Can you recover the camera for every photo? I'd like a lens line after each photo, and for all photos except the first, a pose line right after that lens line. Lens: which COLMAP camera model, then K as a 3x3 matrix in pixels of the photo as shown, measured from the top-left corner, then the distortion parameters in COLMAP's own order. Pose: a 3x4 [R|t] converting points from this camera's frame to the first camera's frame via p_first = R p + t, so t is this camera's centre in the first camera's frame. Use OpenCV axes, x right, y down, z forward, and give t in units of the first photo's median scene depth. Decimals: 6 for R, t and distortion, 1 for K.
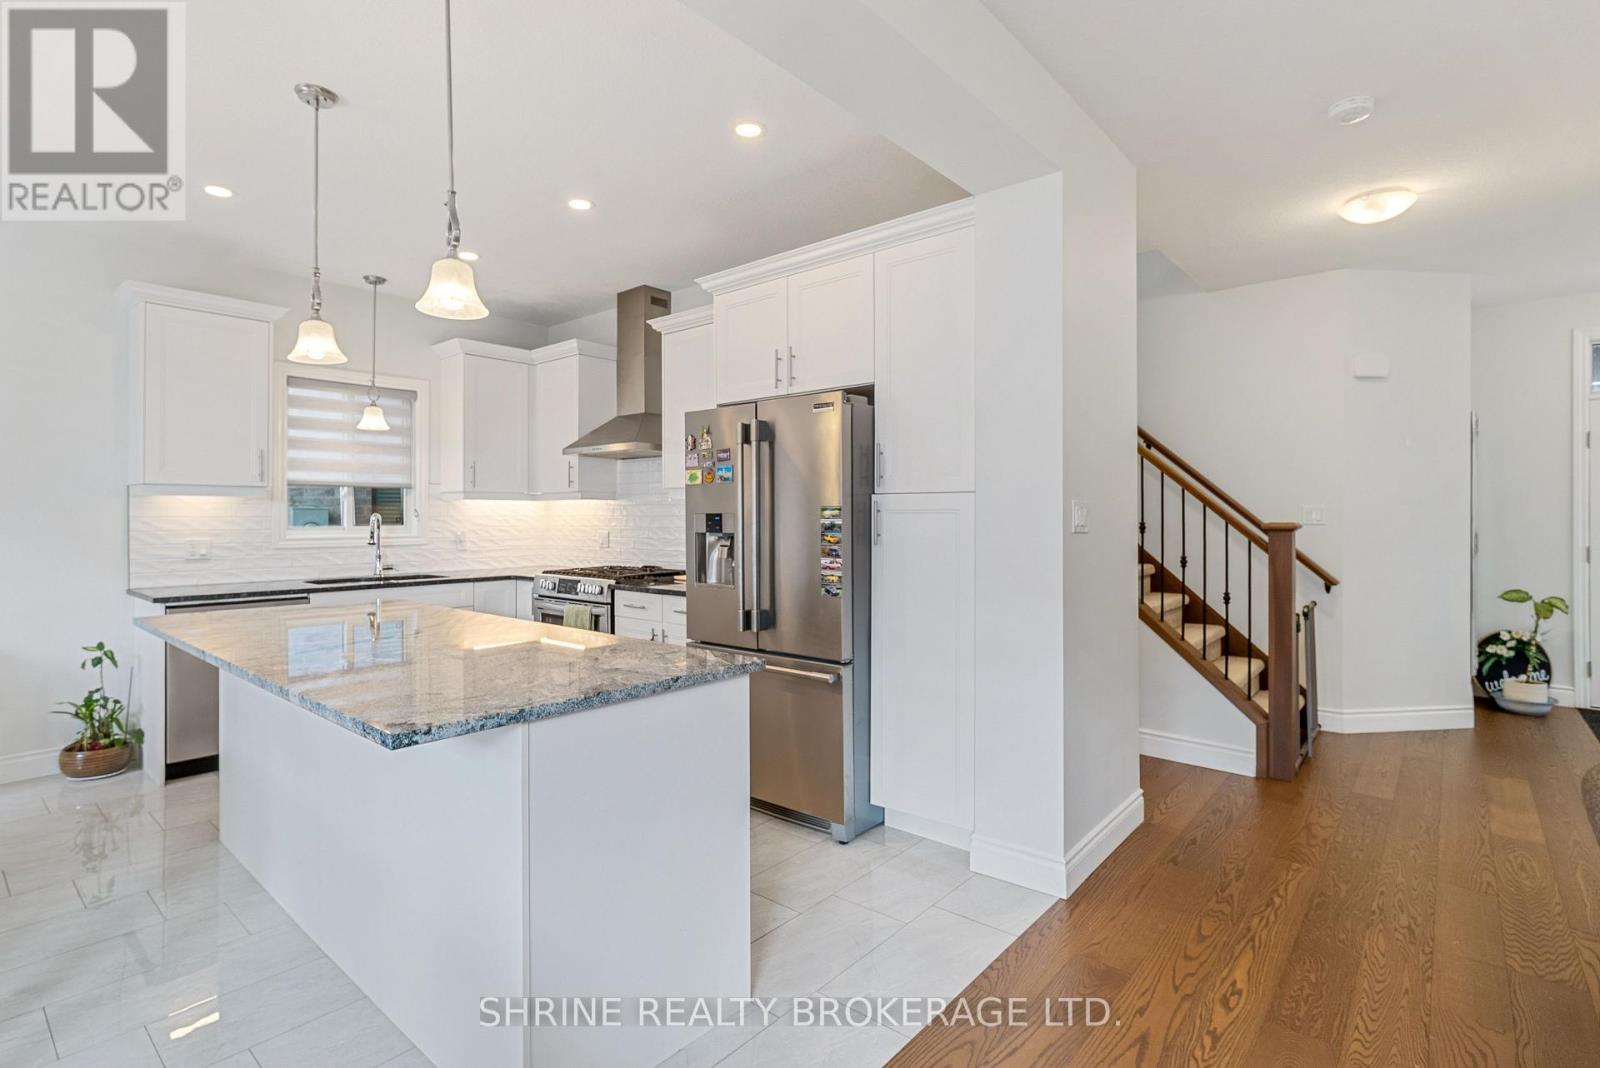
lens RADIAL K [[761.3, 0, 821.7], [0, 761.3, 517.6], [0, 0, 1]] dist [-0.001863, -0.000528]
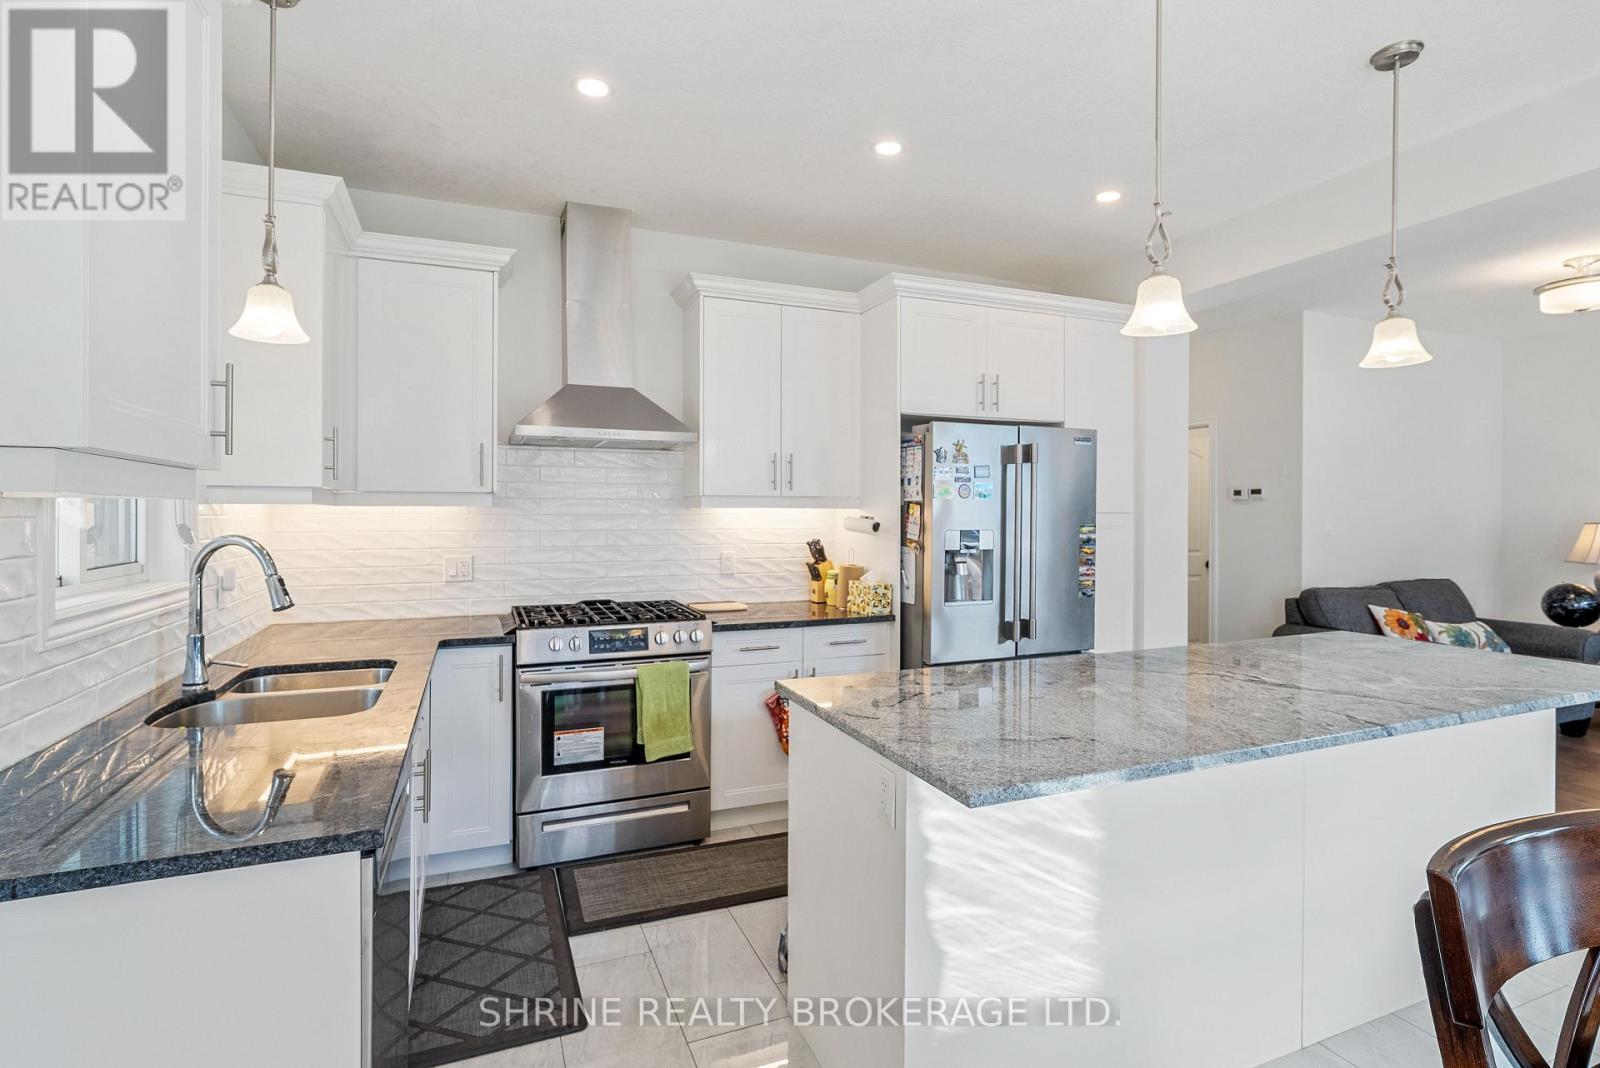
lens RADIAL K [[761.3, 0, 821.7], [0, 761.3, 517.6], [0, 0, 1]] dist [-0.001863, -0.000528]
pose [[0.462207, -0.001834, 0.886770, -1.173816], [-0.001769, 0.999994, 0.002991, -0.025445], [-0.886770, -0.002951, 0.462201, 0.758597]]
